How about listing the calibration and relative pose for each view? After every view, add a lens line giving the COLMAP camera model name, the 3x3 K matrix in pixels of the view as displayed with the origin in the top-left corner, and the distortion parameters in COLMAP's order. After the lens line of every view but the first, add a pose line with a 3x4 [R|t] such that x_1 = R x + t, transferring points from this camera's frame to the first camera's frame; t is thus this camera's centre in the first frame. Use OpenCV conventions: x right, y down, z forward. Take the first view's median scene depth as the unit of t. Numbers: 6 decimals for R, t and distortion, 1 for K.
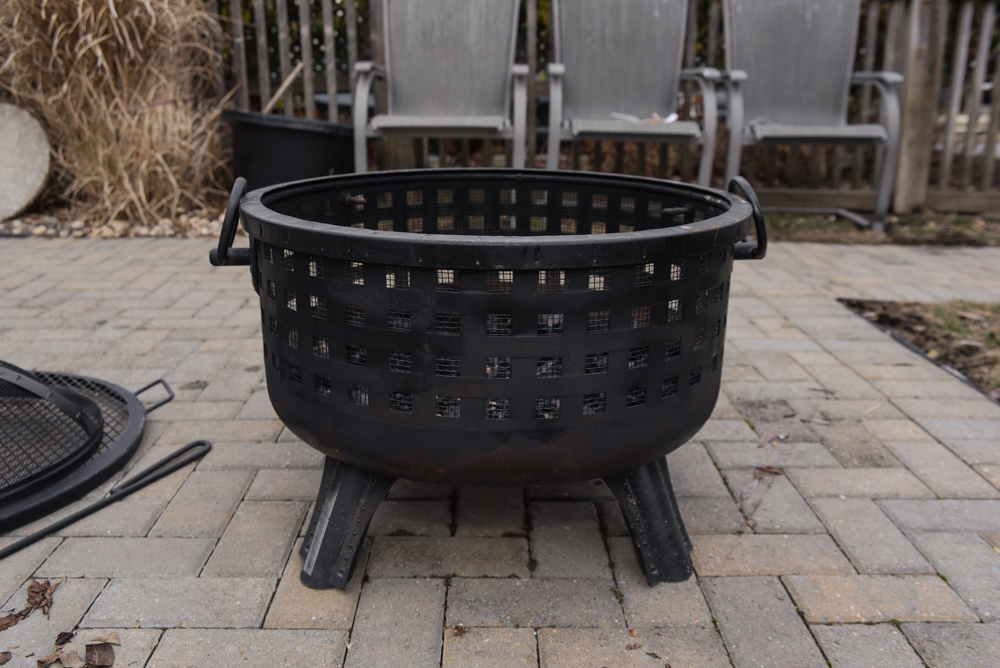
lens RADIAL K [[867.3, 0, 497.6], [0, 867.3, 335.5], [0, 0, 1]] dist [-0.050712, 0.004846]
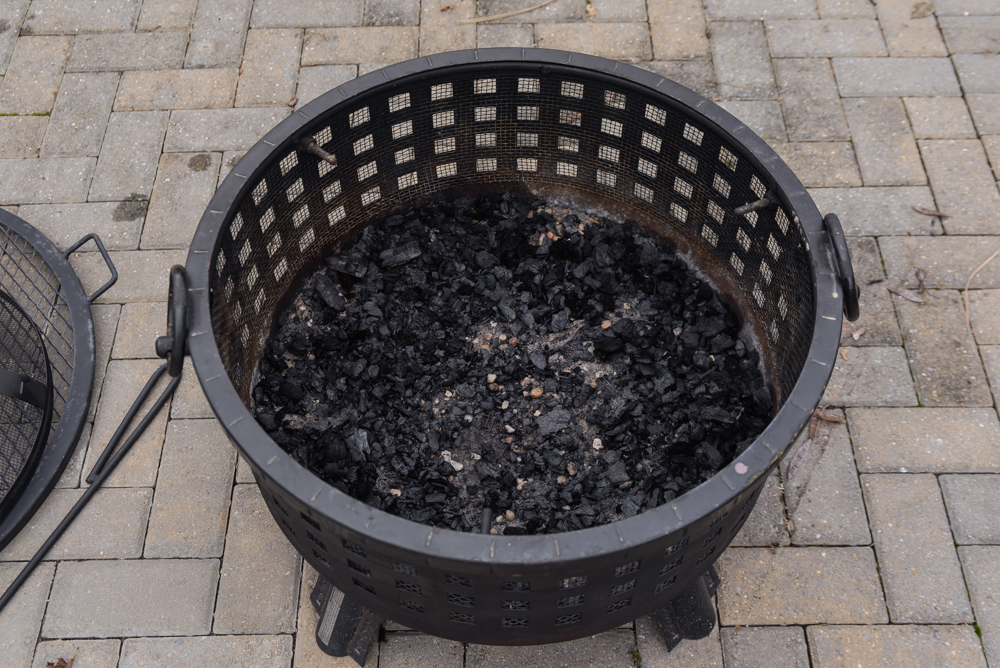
lens RADIAL K [[1125.1, 0, 498.8], [0, 1125.1, 333.7], [0, 0, 1]] dist [0.026218, 0.000000]
pose [[0.999858, -0.001671, -0.016797, 0.001412], [0.011414, 0.800050, 0.599825, -0.340660], [0.012436, -0.599931, 0.799955, 0.077641]]
